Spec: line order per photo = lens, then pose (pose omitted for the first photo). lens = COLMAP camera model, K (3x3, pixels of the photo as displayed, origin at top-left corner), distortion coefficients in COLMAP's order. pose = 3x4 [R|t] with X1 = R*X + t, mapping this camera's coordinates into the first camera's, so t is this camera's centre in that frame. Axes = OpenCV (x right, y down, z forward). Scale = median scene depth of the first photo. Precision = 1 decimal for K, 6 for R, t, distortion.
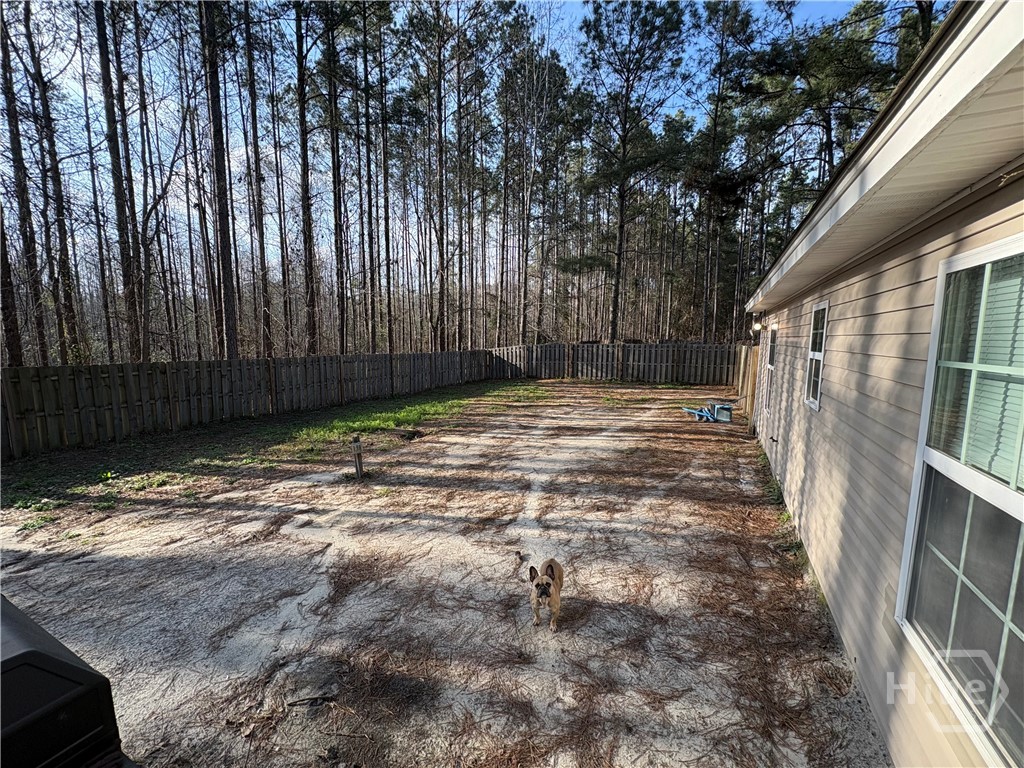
lens RADIAL K [[407.5, 0, 509.5], [0, 407.5, 383.5], [0, 0, 1]] dist [0.001013, -0.000289]
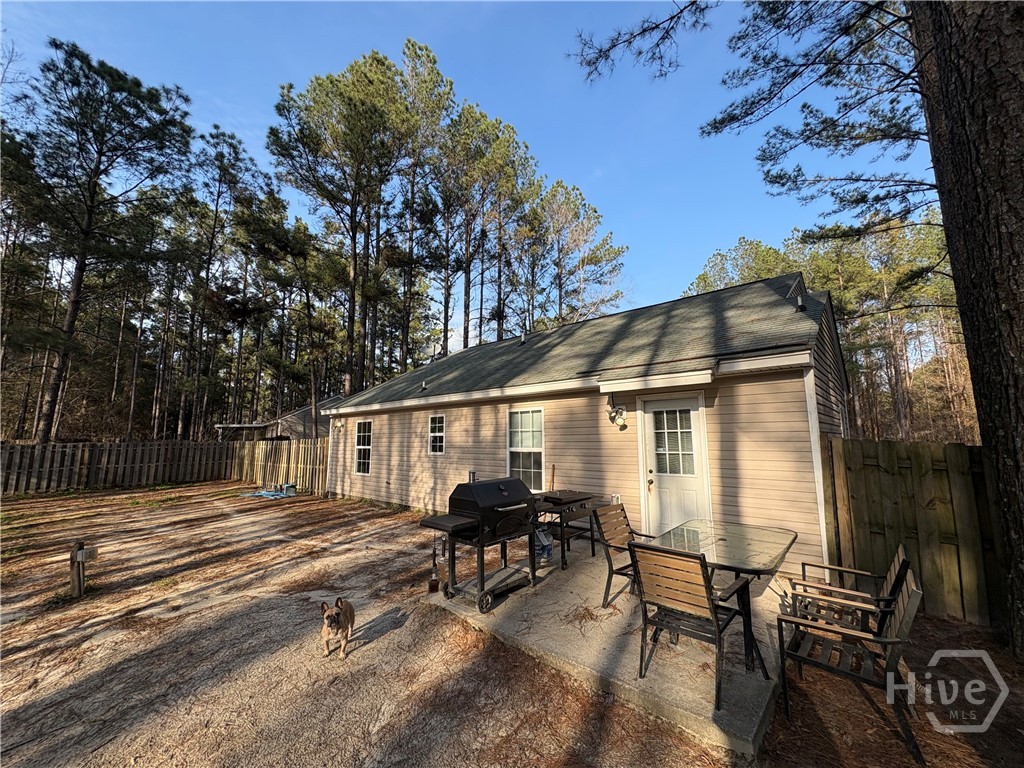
lens RADIAL K [[407.5, 0, 509.5], [0, 407.5, 383.5], [0, 0, 1]] dist [0.001013, -0.000289]
pose [[0.271620, 0.123646, 0.954429, -1.006676], [0.116123, 0.980256, -0.160040, 0.049540], [-0.955373, 0.154301, 0.251899, -0.085369]]
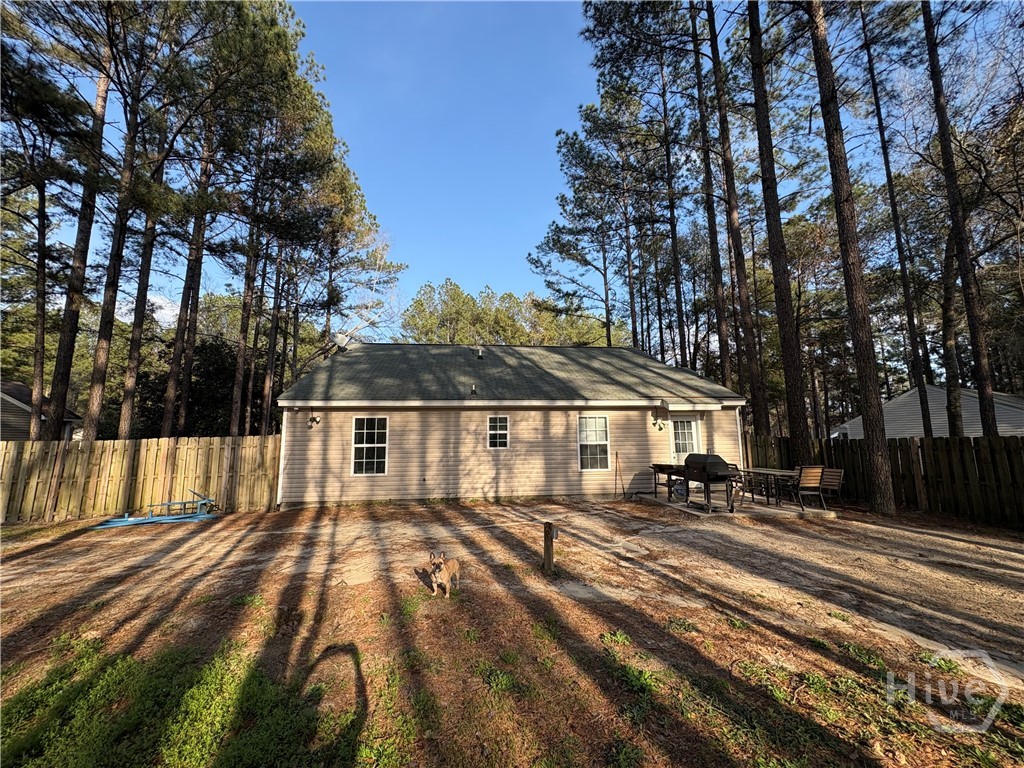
lens RADIAL K [[407.5, 0, 509.5], [0, 407.5, 383.5], [0, 0, 1]] dist [0.001013, -0.000289]
pose [[-0.542063, 0.120399, 0.831668, -1.156484], [0.101751, 0.991805, -0.077262, -0.116435], [-0.834155, 0.042742, -0.549871, 1.618883]]
